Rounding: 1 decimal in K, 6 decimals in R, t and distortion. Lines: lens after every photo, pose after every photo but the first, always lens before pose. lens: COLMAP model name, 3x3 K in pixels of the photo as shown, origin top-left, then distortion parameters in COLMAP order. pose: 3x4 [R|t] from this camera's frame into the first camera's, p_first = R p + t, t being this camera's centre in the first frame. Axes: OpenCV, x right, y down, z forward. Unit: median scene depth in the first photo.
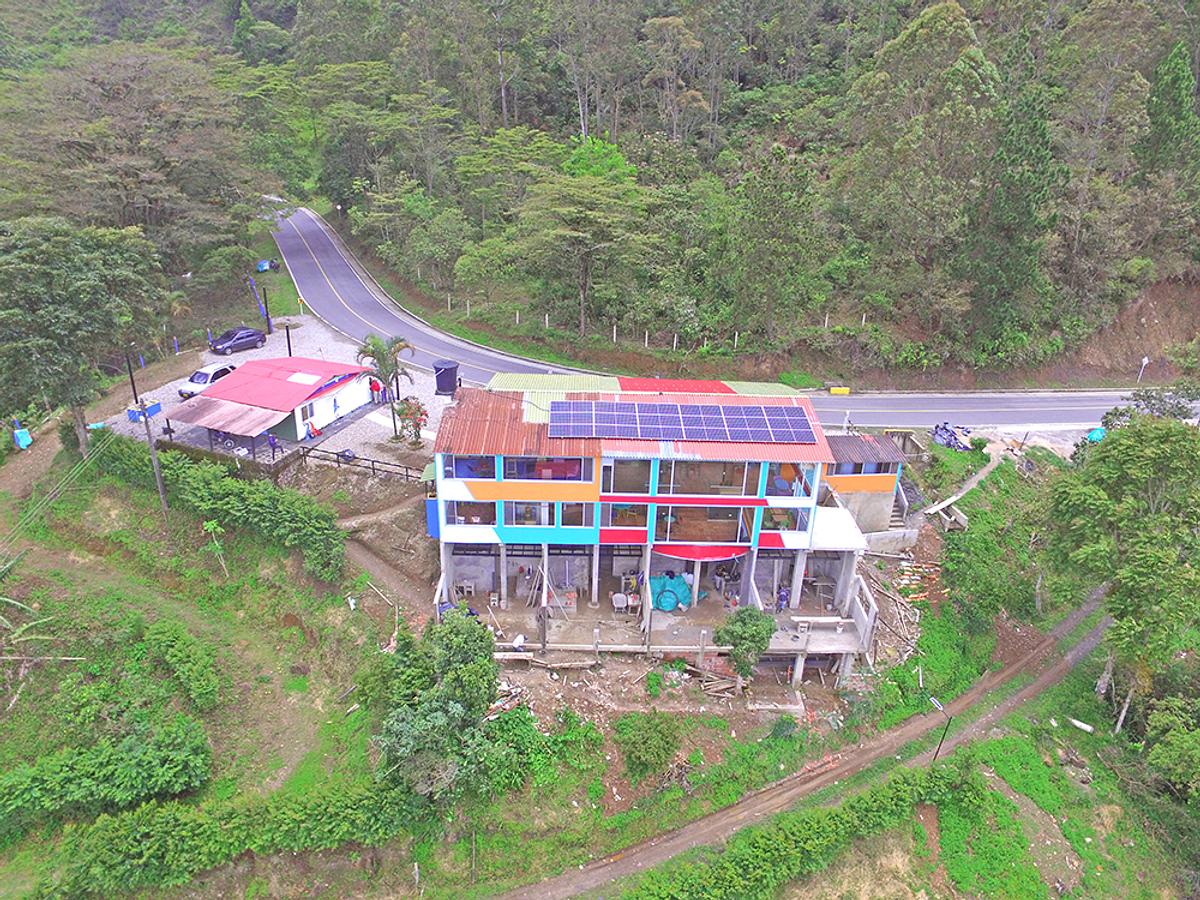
lens RADIAL K [[826.7, 0, 625.0], [0, 826.7, 454.1], [0, 0, 1]] dist [-0.114949, 0.074528]
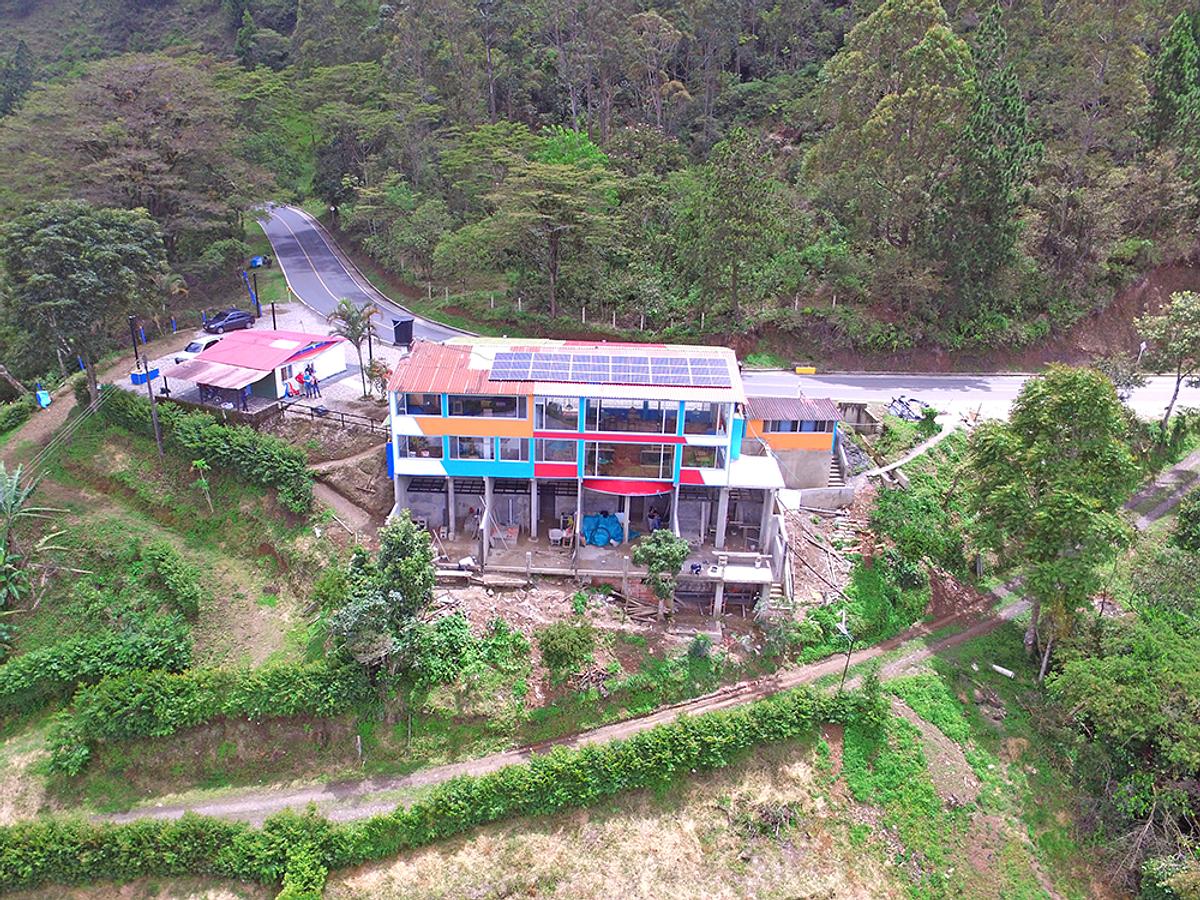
lens RADIAL K [[920.0, 0, 556.0], [0, 920.0, 479.9], [0, 0, 1]] dist [-0.124451, 0.083845]
pose [[0.994265, 0.012286, -0.106234, 0.113078], [-0.014138, 0.999761, -0.016693, 0.115630], [0.106004, 0.018099, 0.994201, -0.199121]]
